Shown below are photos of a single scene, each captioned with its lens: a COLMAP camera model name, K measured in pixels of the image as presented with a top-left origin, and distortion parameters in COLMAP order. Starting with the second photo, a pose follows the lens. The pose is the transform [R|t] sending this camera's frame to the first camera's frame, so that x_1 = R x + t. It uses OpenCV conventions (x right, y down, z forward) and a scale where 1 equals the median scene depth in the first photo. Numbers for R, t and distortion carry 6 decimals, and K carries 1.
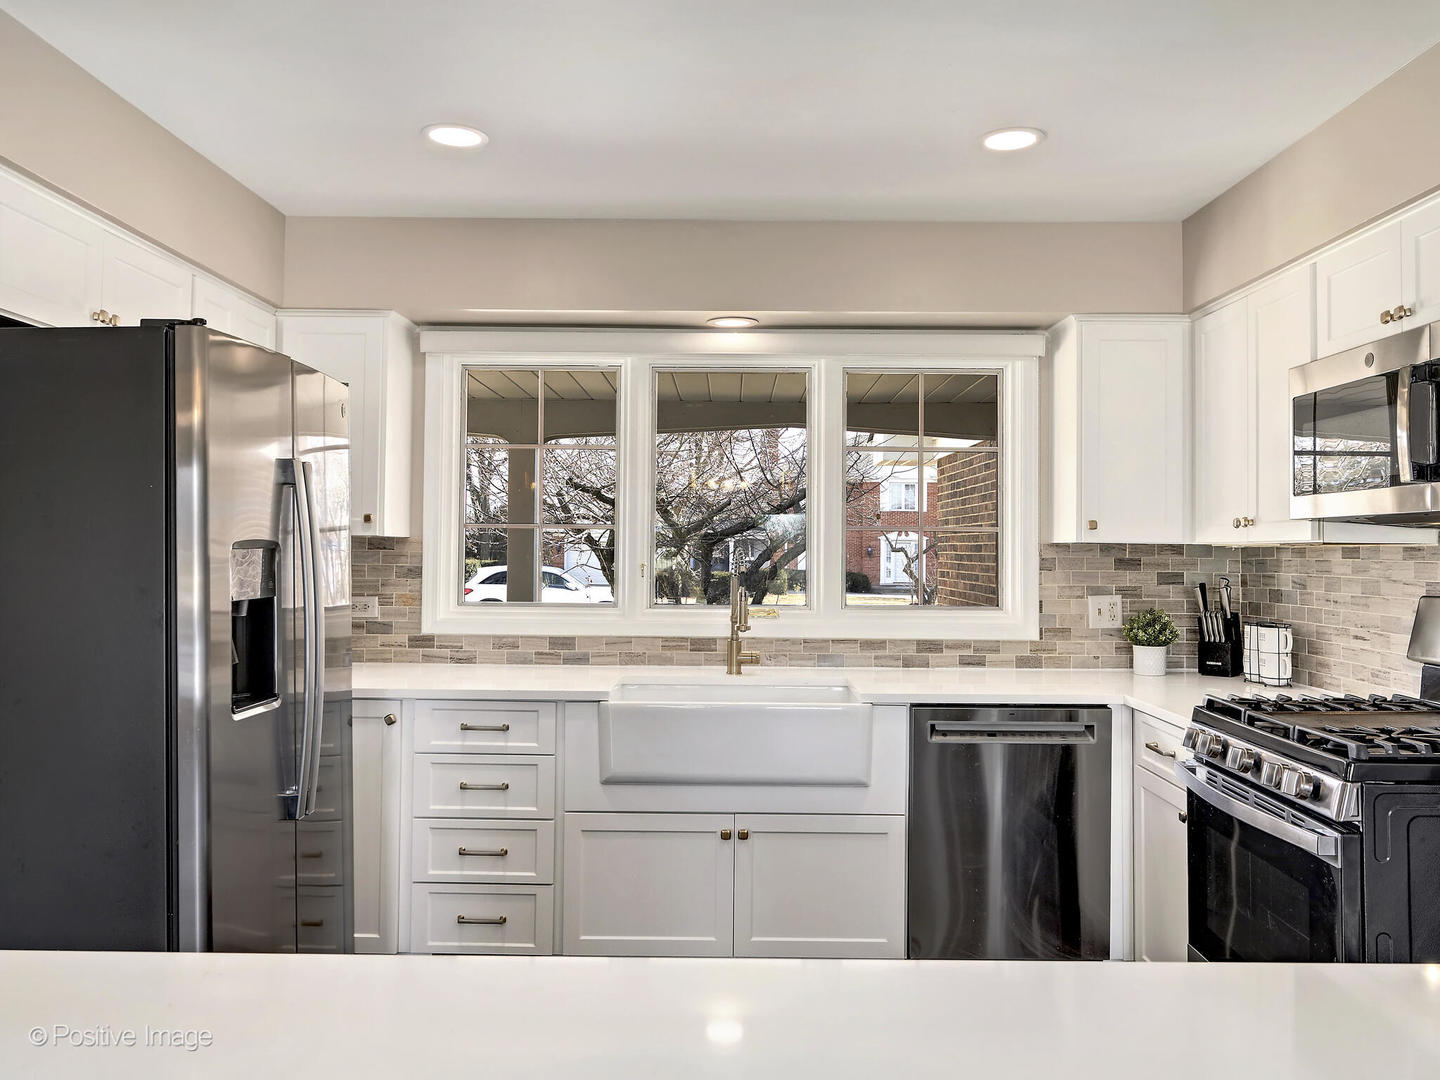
lens RADIAL K [[1099.4, 0, 725.0], [0, 1099.4, 536.3], [0, 0, 1]] dist [0.002053, -0.001648]
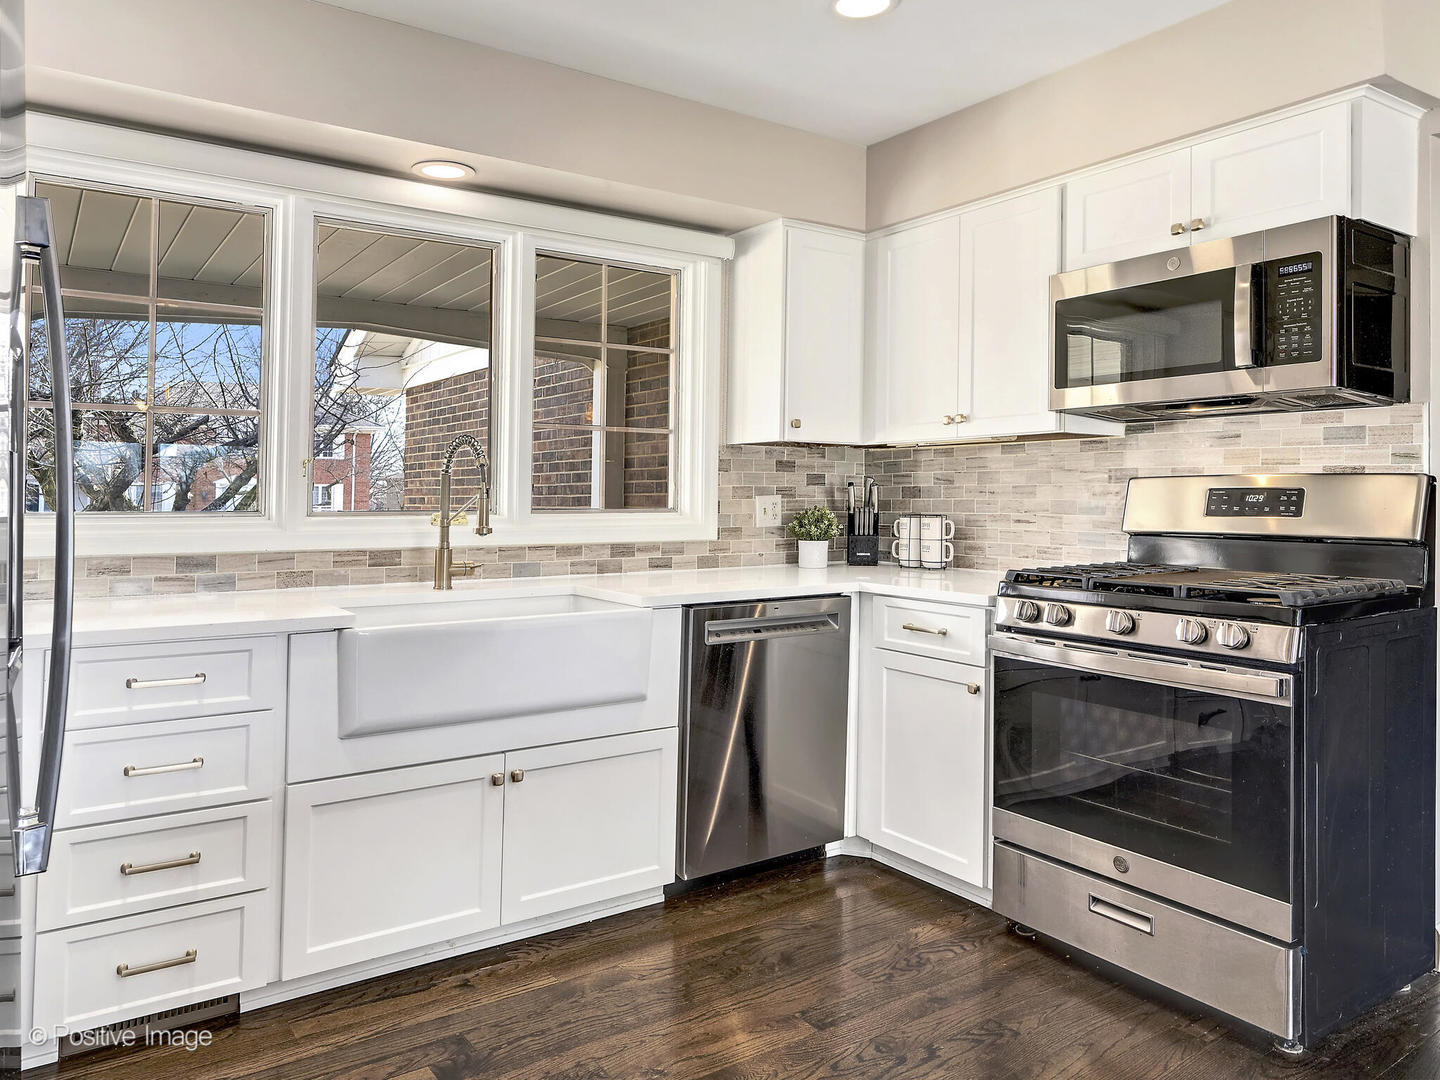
lens RADIAL K [[983.2, 0, 691.2], [0, 983.2, 476.2], [0, 0, 1]] dist [-0.000342, -0.001466]
pose [[0.834229, 0.004591, 0.551399, -0.244082], [-0.002747, 0.999988, -0.004170, 0.040859], [-0.551411, 0.001964, 0.834232, 0.264595]]
